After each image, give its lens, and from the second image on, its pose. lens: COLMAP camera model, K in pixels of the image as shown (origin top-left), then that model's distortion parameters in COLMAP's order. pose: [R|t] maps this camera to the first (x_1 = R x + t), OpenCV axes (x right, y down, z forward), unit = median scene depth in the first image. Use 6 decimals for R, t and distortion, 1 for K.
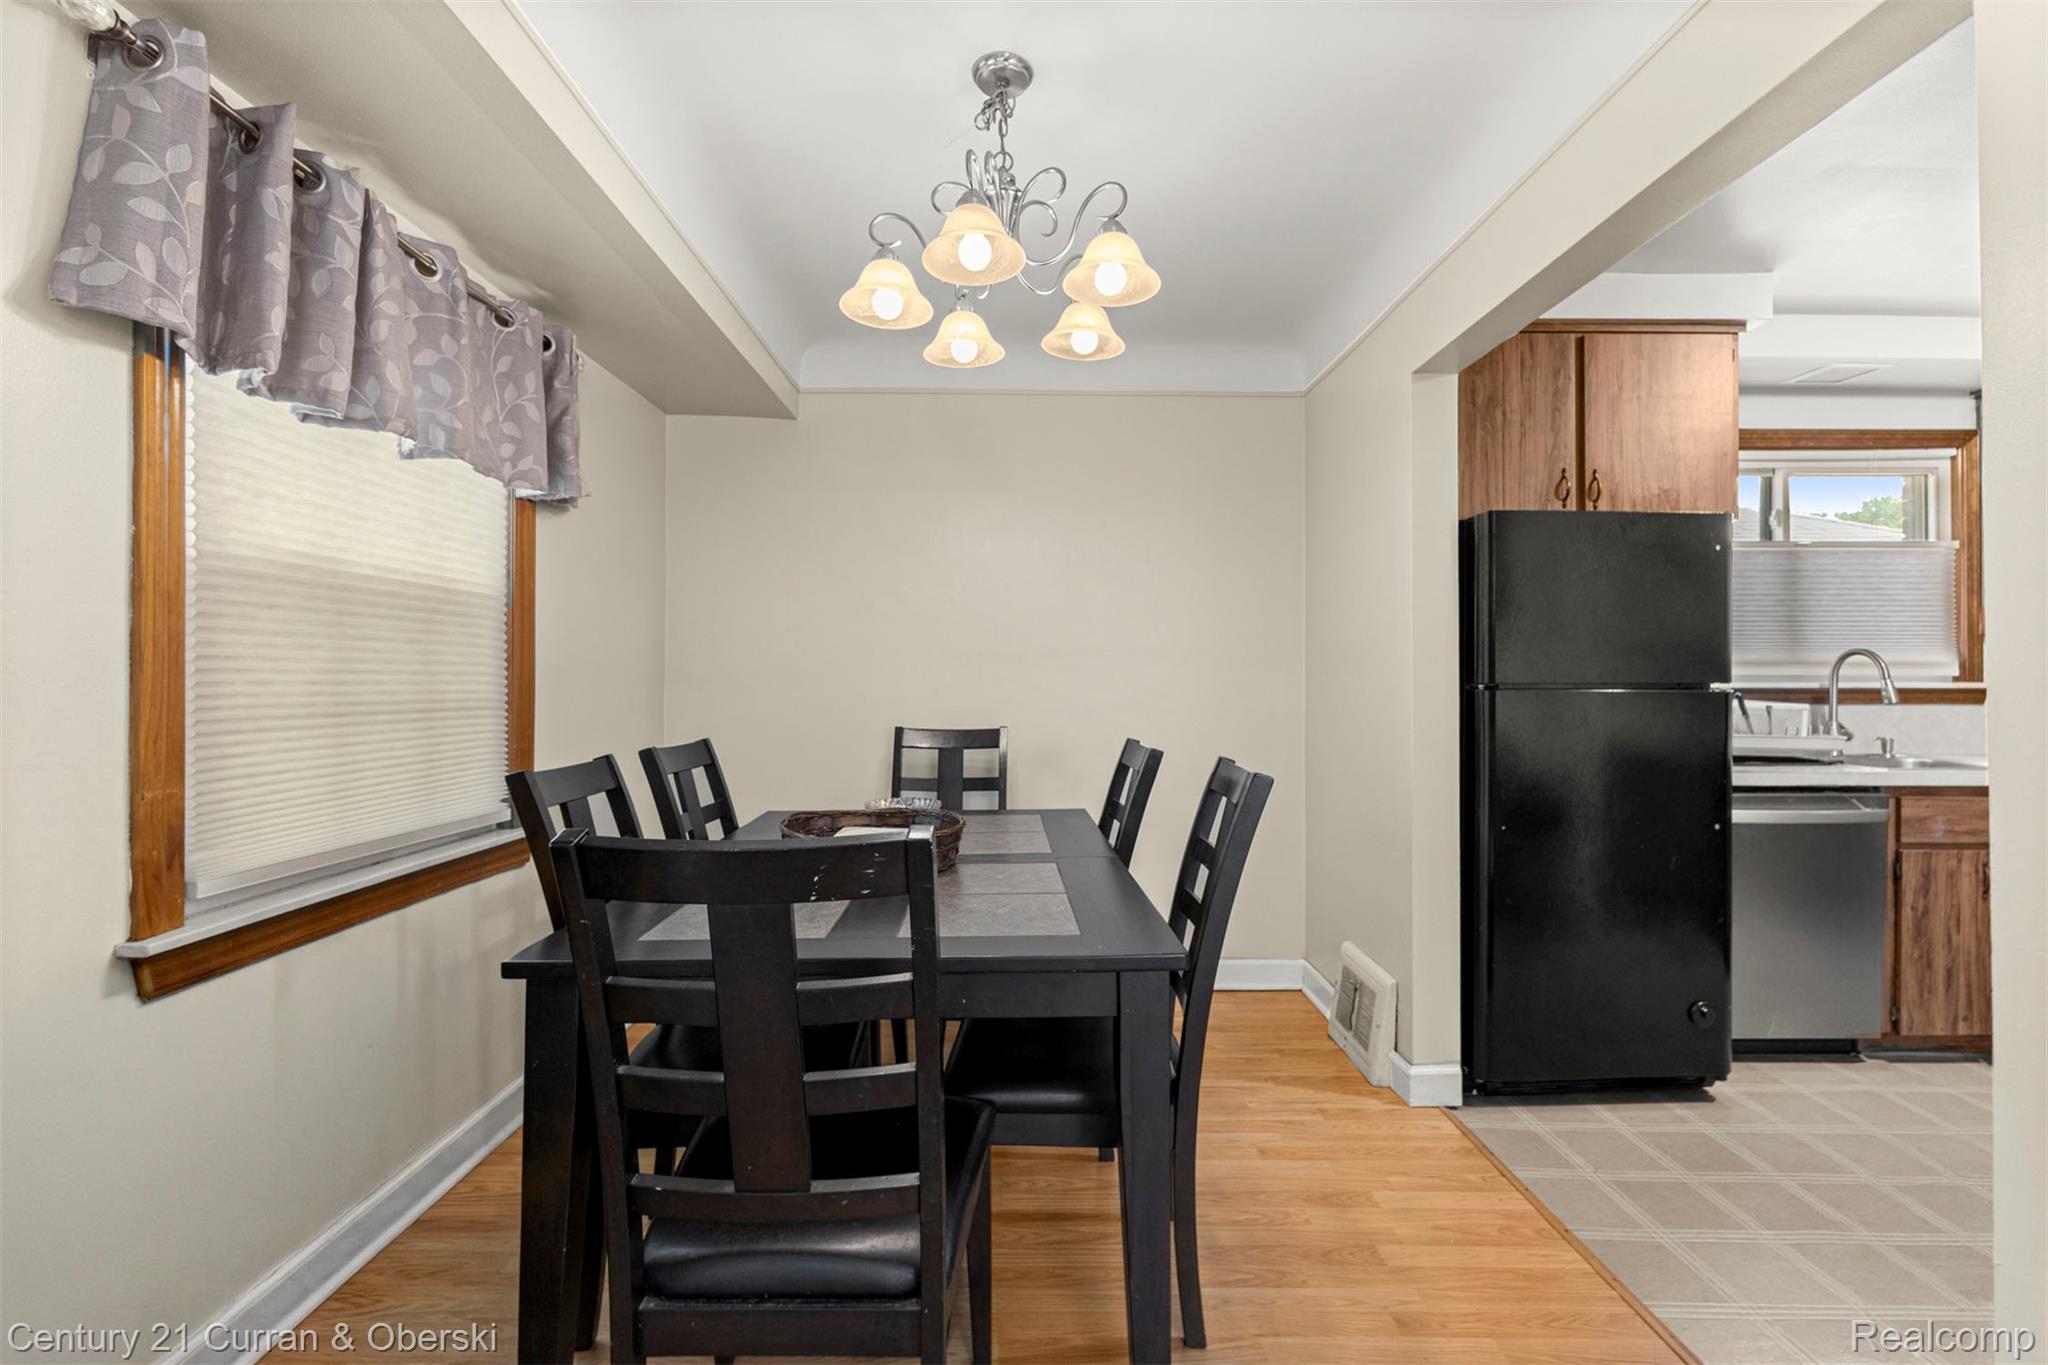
lens RADIAL K [[876.8, 0, 1031.5], [0, 876.8, 677.9], [0, 0, 1]] dist [0.002874, -0.000082]
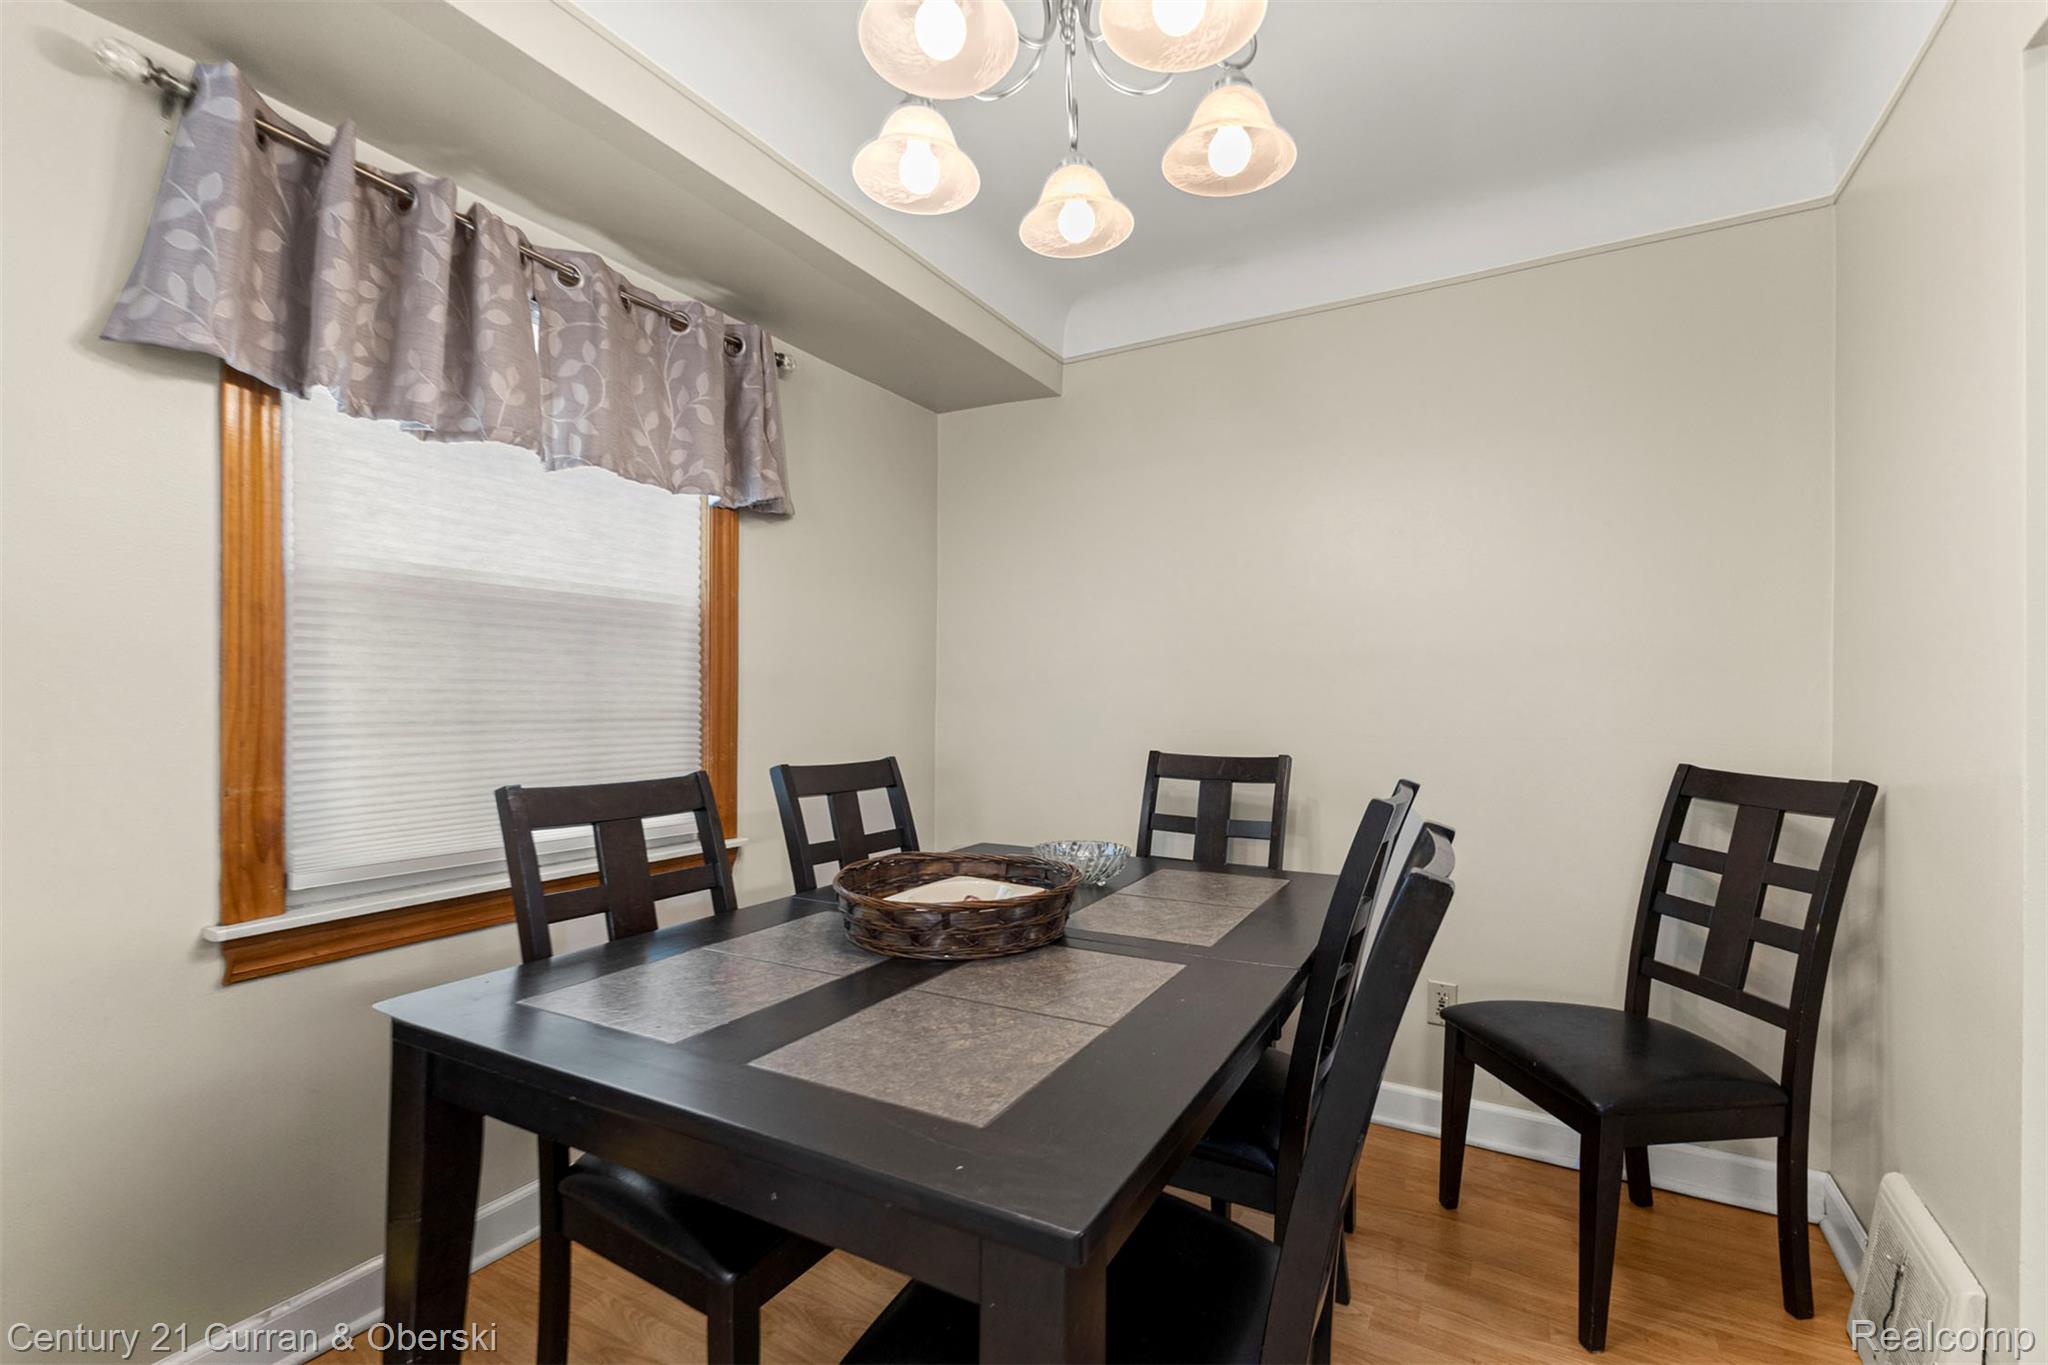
lens RADIAL K [[895.4, 0, 1035.9], [0, 895.4, 695.1], [0, 0, 1]] dist [0.009926, 0.000111]
pose [[0.863135, 0.002428, -0.504968, 0.219035], [-0.003825, 0.999991, -0.001729, 0.006472], [0.504959, 0.003424, 0.863136, 0.291056]]
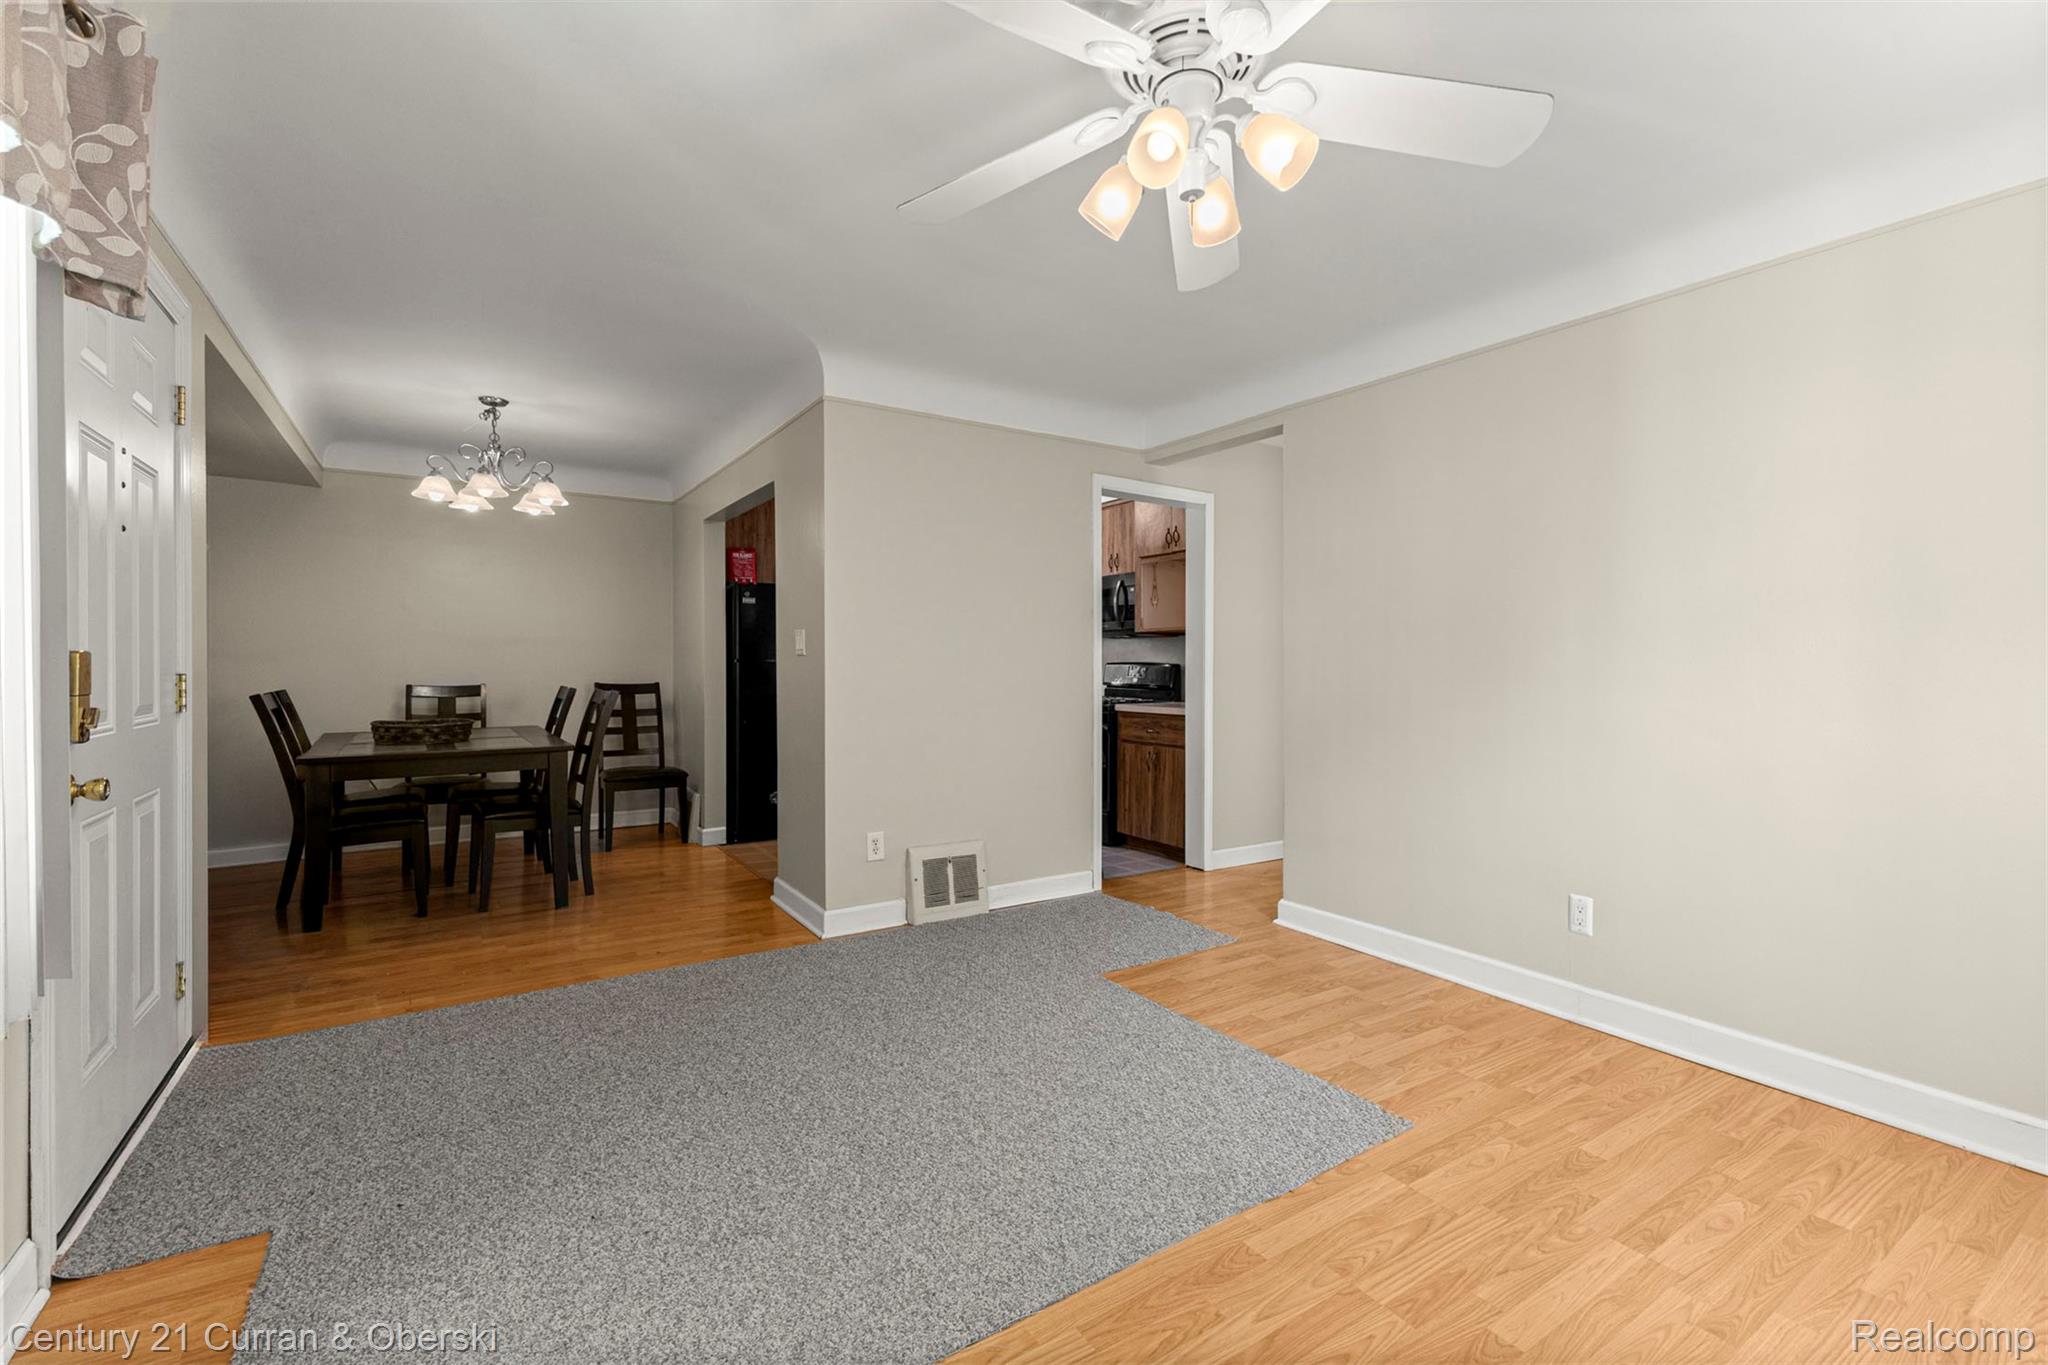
lens RADIAL K [[876.8, 0, 1031.5], [0, 876.8, 677.9], [0, 0, 1]] dist [0.002874, -0.000082]
pose [[0.841906, -0.007611, 0.539570, -0.071001], [-0.003056, 0.999817, 0.018871, 0.009973], [-0.539616, -0.017537, 0.841729, -1.321311]]
